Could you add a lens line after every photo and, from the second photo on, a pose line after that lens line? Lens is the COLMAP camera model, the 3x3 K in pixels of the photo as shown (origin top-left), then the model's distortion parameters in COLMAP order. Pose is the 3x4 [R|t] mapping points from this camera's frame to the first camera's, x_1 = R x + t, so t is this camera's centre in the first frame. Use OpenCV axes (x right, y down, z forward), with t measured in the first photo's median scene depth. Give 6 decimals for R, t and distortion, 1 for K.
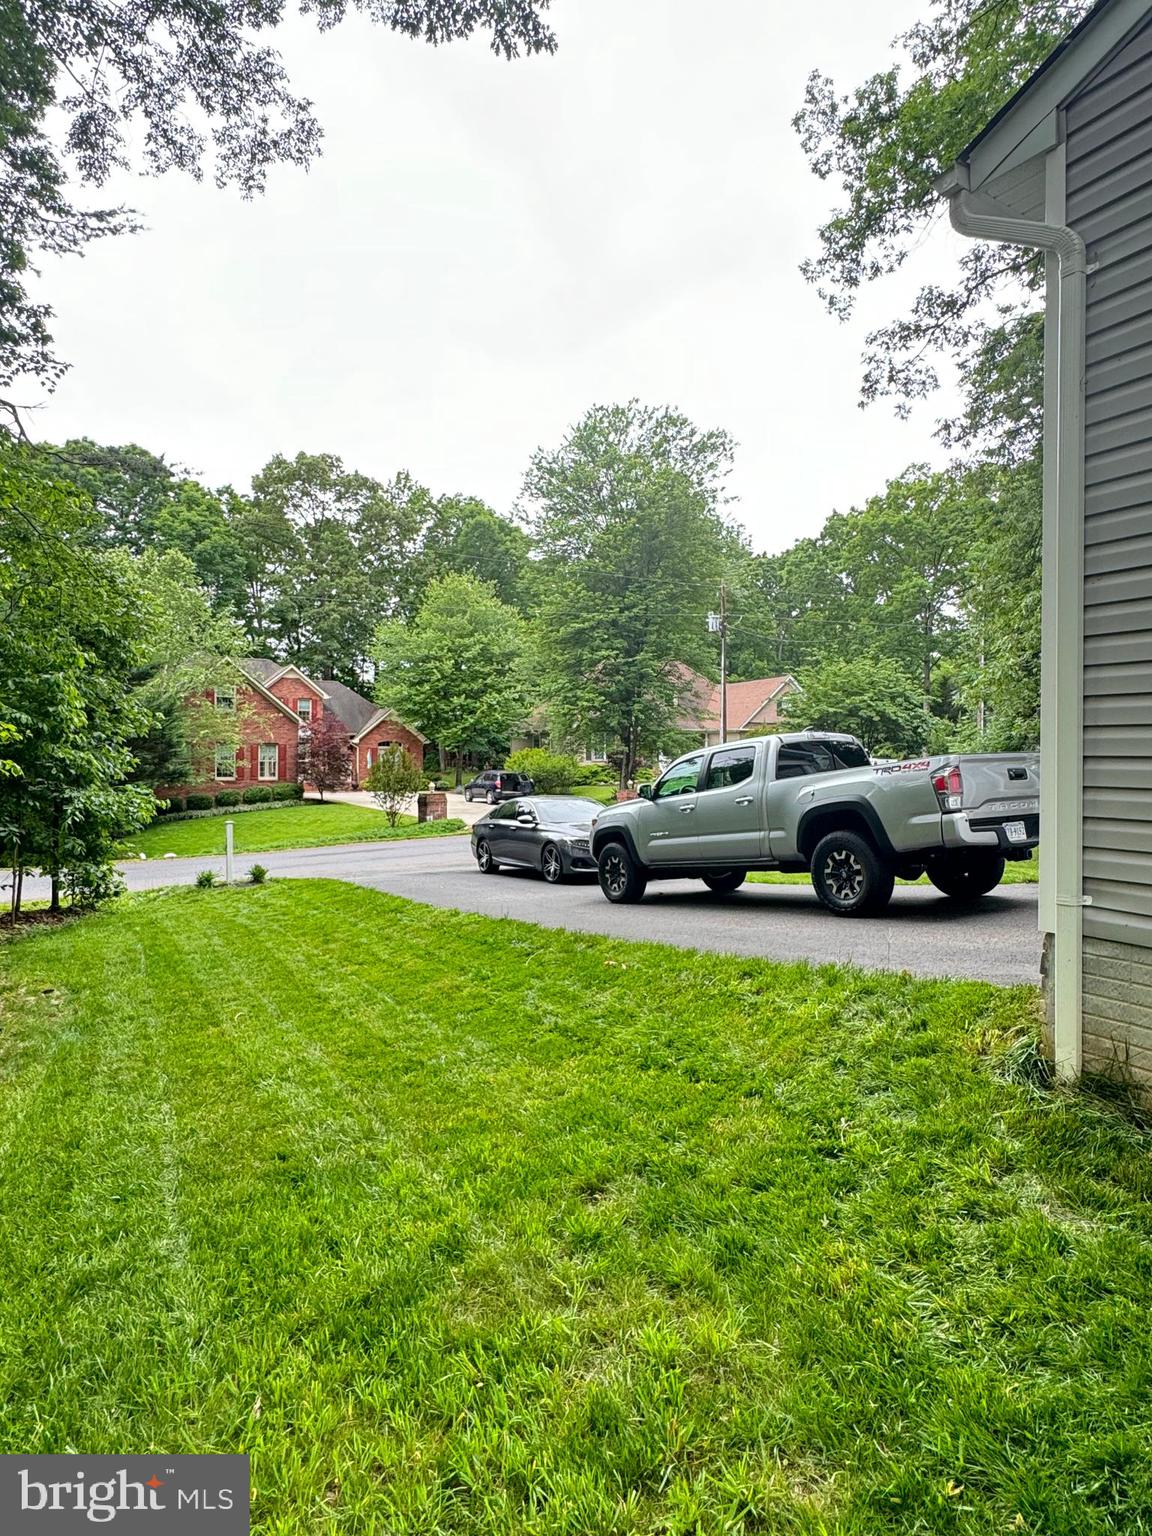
lens RADIAL K [[849.0, 0, 576.0], [0, 849.0, 768.0], [0, 0, 1]] dist [-0.003625, -0.001573]
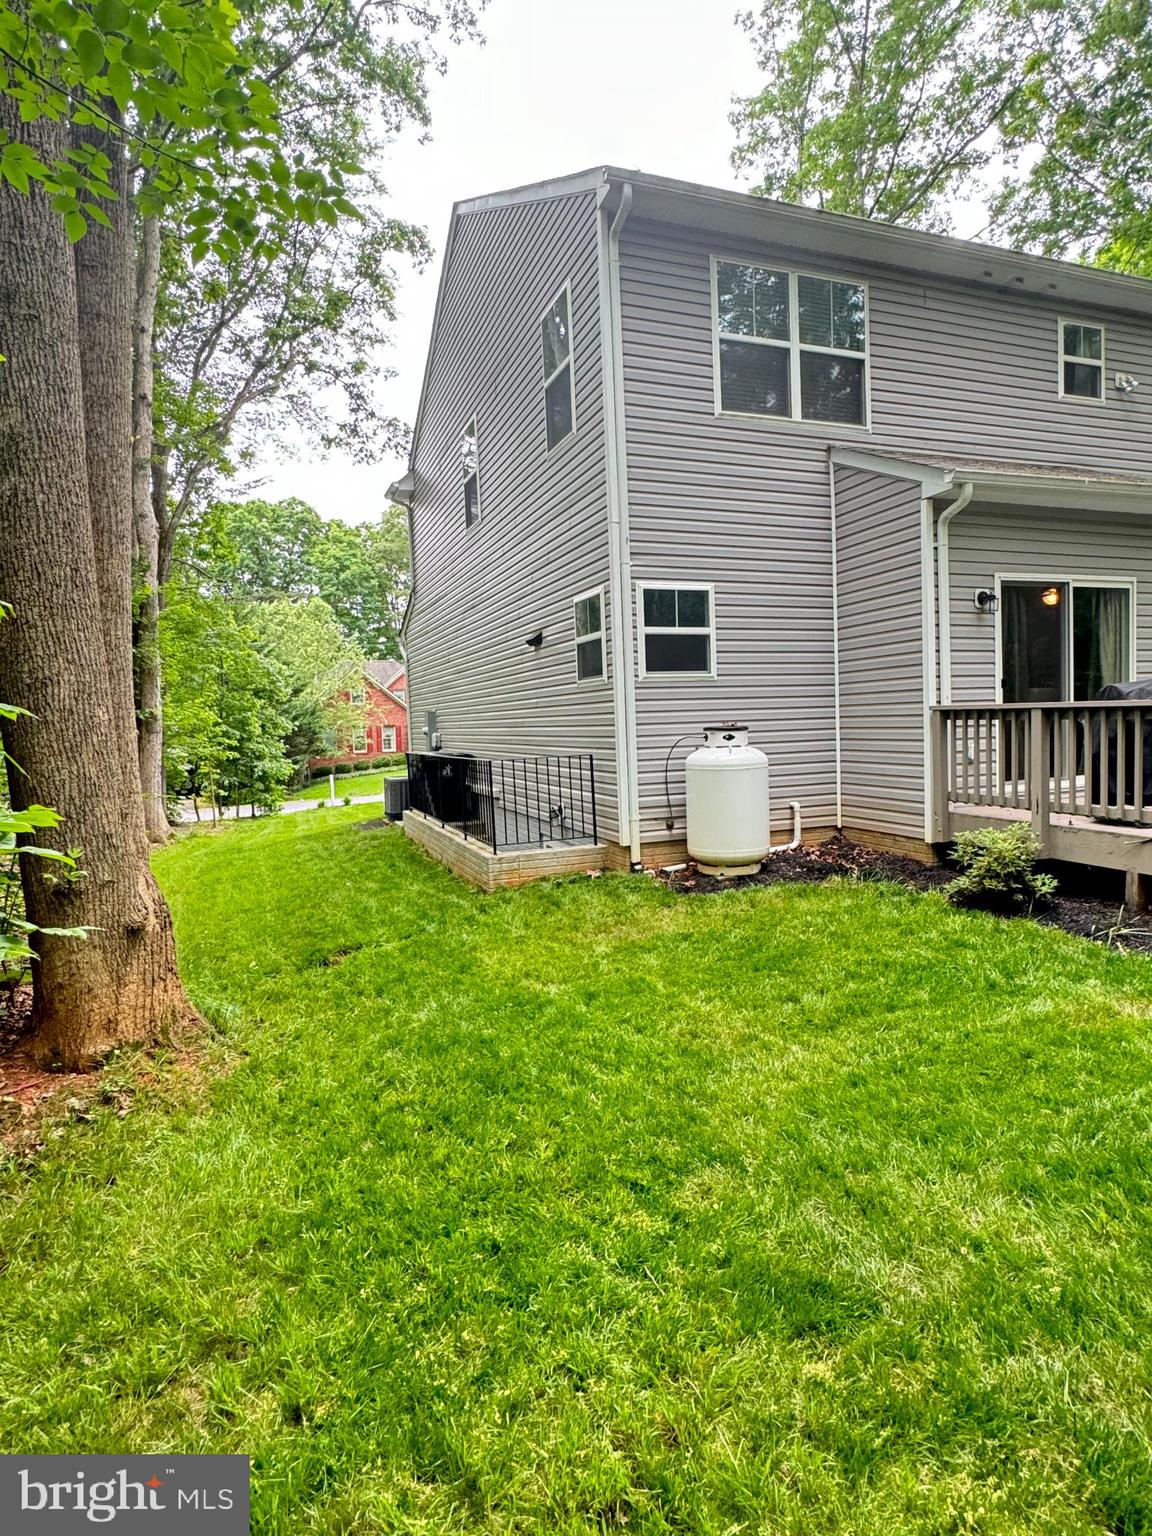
lens RADIAL K [[849.0, 0, 576.0], [0, 849.0, 768.0], [0, 0, 1]] dist [-0.003625, -0.001573]
pose [[0.981327, -0.033815, -0.189350, 0.245680], [0.042723, 0.998154, 0.043163, -0.007145], [0.187541, -0.050447, 0.980961, -0.390613]]
